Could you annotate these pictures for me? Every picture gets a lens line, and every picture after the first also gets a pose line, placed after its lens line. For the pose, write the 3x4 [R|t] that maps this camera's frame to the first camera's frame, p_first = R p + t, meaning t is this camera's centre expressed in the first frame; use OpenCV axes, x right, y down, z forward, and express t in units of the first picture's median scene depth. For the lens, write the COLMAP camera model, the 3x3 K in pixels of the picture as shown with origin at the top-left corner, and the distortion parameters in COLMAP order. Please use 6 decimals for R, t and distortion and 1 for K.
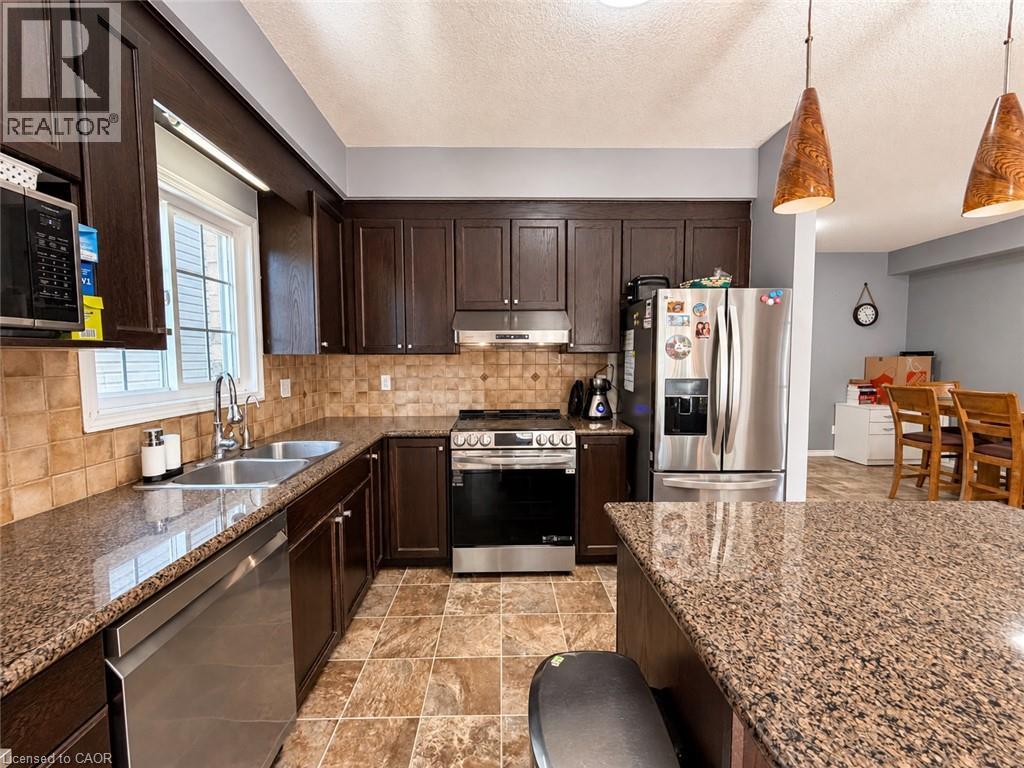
lens RADIAL K [[409.4, 0, 503.1], [0, 409.4, 388.4], [0, 0, 1]] dist [0.000749, 0.000366]
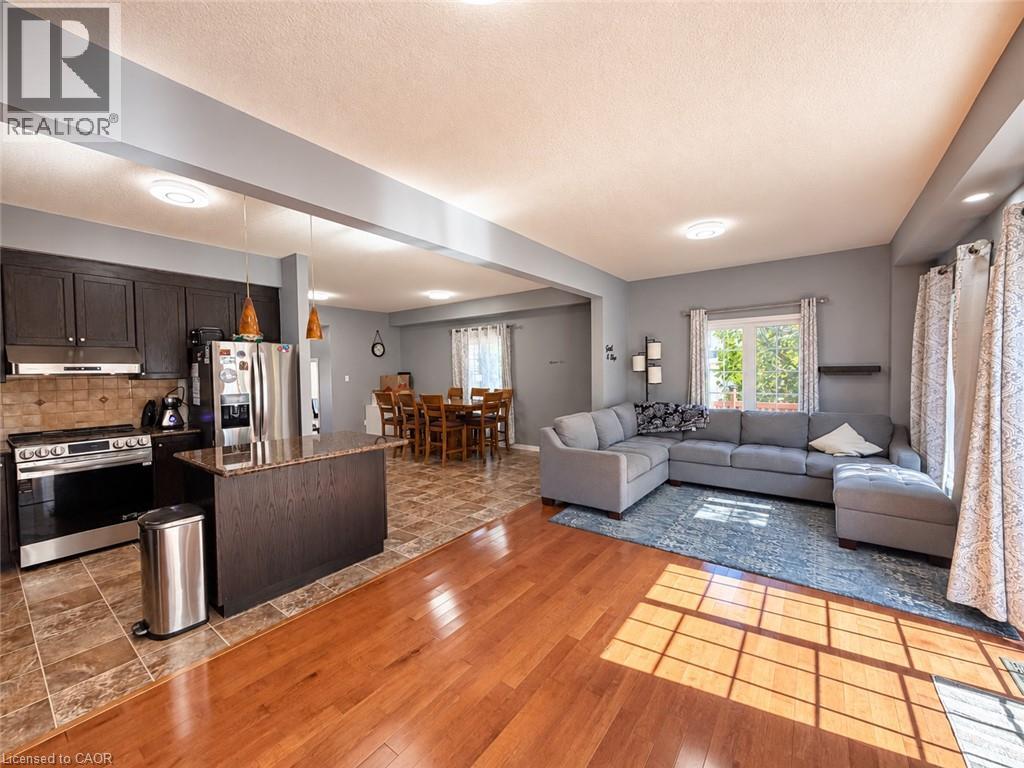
lens RADIAL K [[409.4, 0, 511.8], [0, 409.4, 381.0], [0, 0, 1]] dist [0.000749, 0.000366]
pose [[0.607617, -0.024020, 0.793867, -0.168469], [0.068463, 0.997406, -0.022223, 0.031164], [-0.791274, 0.067854, 0.607685, -0.790658]]
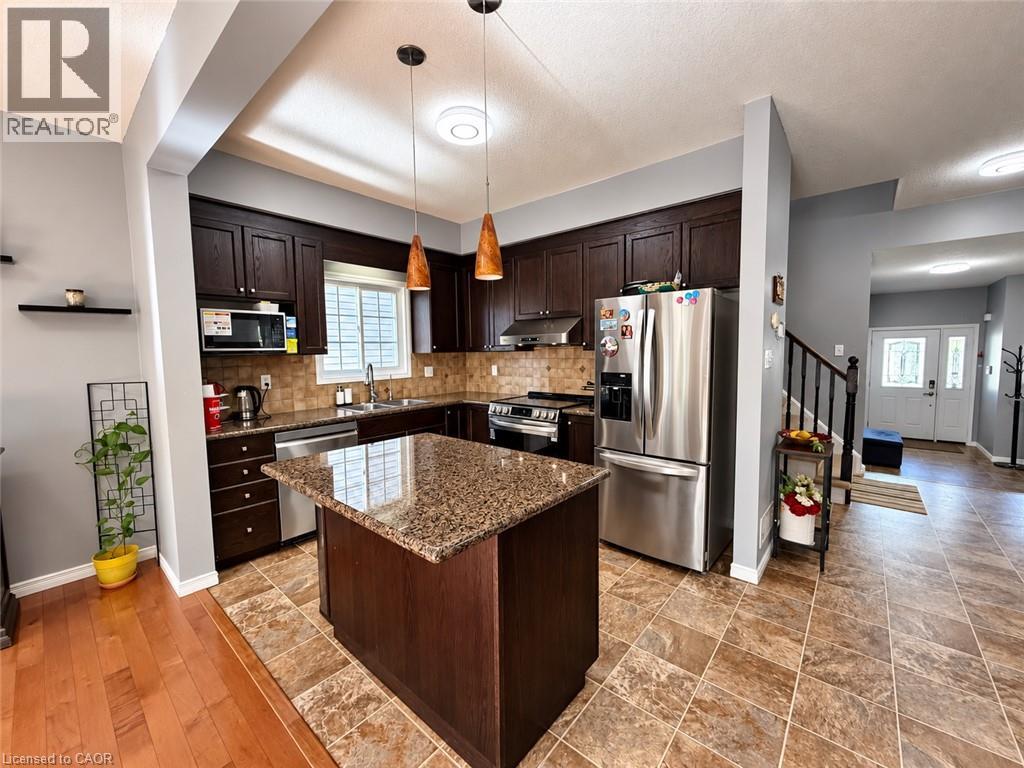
lens RADIAL K [[409.4, 0, 512.8], [0, 409.4, 385.4], [0, 0, 1]] dist [0.000749, 0.000366]
pose [[0.750837, 0.050086, -0.658586, 0.835239], [-0.037623, 0.998745, 0.033063, -0.012655], [0.659415, -0.000048, 0.751779, -0.090543]]
